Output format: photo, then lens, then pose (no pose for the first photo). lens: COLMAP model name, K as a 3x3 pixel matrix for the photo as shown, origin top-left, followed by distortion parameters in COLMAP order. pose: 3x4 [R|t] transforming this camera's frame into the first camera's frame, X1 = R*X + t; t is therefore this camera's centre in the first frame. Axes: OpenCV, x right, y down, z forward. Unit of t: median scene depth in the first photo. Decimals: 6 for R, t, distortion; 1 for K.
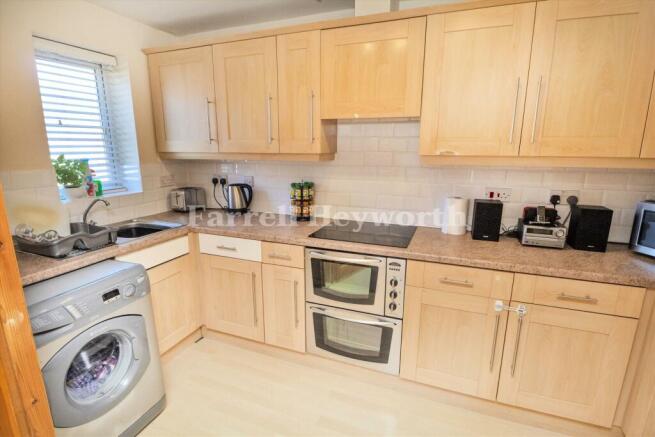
lens RADIAL K [[326.3, 0, 316.8], [0, 326.3, 219.7], [0, 0, 1]] dist [0.001277, -0.010207]
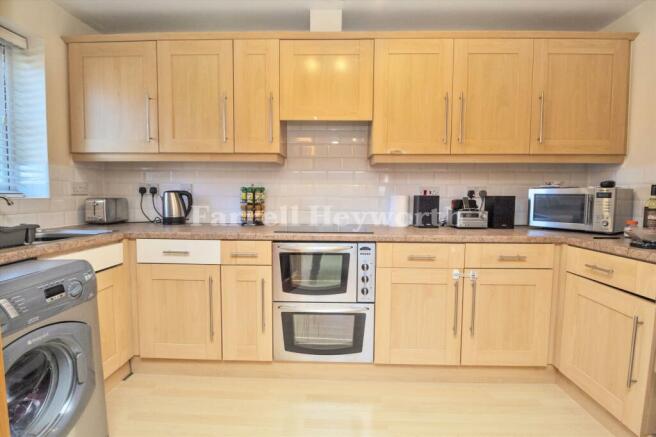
lens RADIAL K [[326.8, 0, 317.3], [0, 326.8, 219.7], [0, 0, 1]] dist [0.001277, -0.010207]
pose [[0.938918, -0.012491, 0.343914, -0.244443], [0.065919, 0.987364, -0.144106, 0.167518], [-0.337769, 0.157974, 0.927877, 0.045439]]
